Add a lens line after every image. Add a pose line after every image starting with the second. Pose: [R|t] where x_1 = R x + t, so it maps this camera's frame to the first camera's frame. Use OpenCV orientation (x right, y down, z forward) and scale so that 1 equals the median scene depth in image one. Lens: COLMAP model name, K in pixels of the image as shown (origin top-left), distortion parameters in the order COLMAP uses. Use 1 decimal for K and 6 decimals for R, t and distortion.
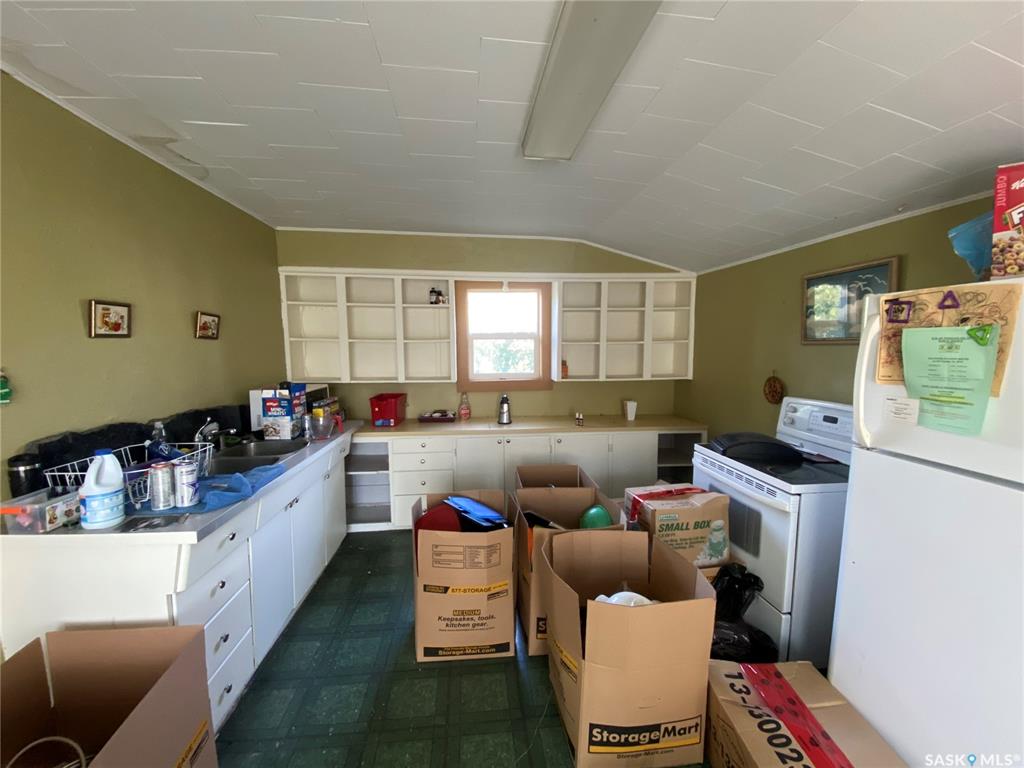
lens RADIAL K [[420.5, 0, 493.7], [0, 420.5, 386.9], [0, 0, 1]] dist [0.025270, -0.026024]
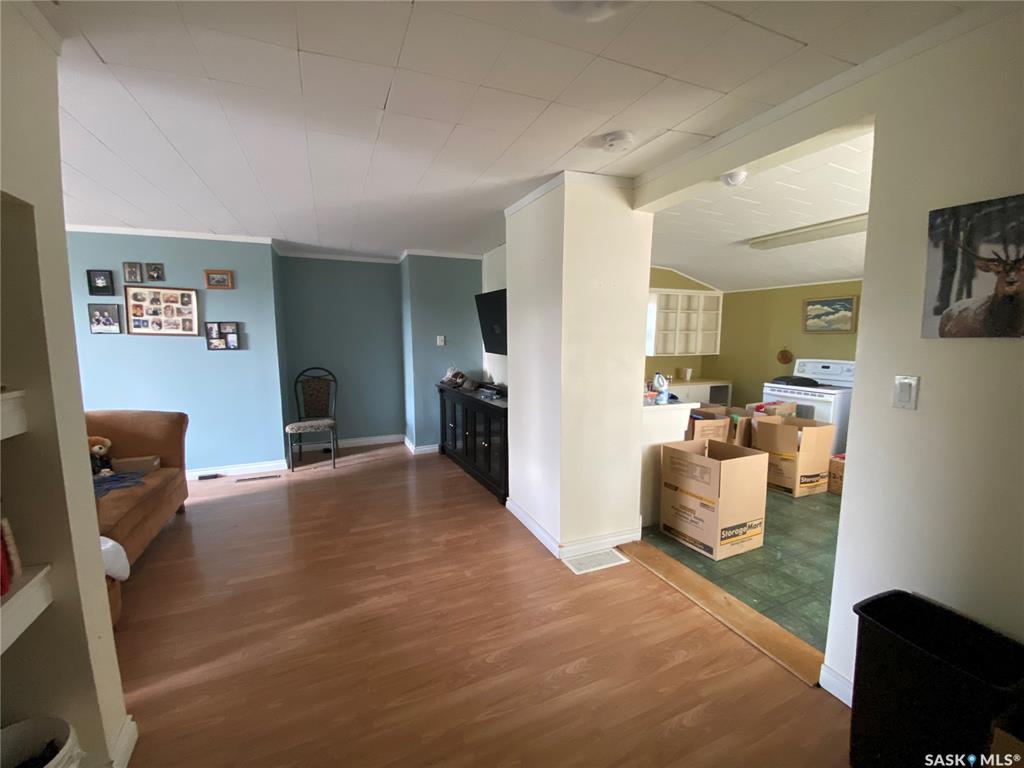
lens RADIAL K [[404.2, 0, 512.0], [0, 404.2, 384.0], [0, 0, 1]] dist [0.002230, -0.013297]
pose [[0.960363, -0.030989, 0.277024, -1.436012], [0.025704, 0.999412, 0.022689, 0.078889], [-0.277564, -0.014669, 0.960595, -0.598610]]
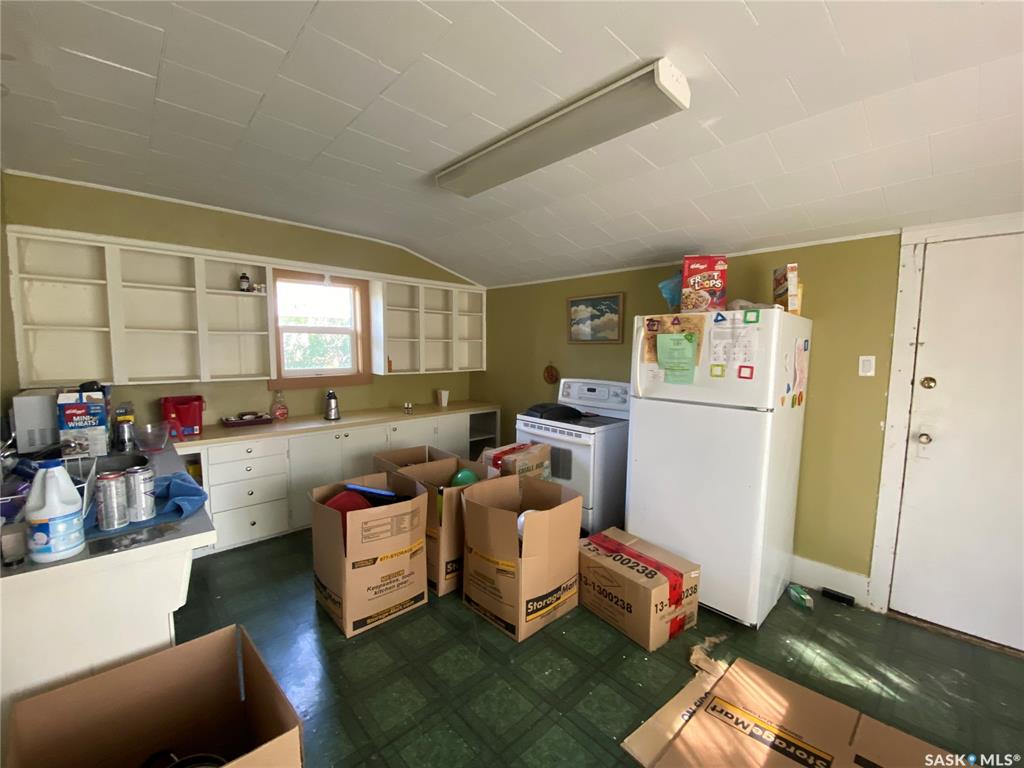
lens RADIAL K [[415.6, 0, 512.0], [0, 415.6, 384.0], [0, 0, 1]] dist [0.001170, -0.000337]
pose [[0.793877, -0.044002, 0.606485, -0.422462], [0.046738, 0.998843, 0.011290, 0.023353], [-0.606280, 0.019383, 0.795015, -0.077382]]
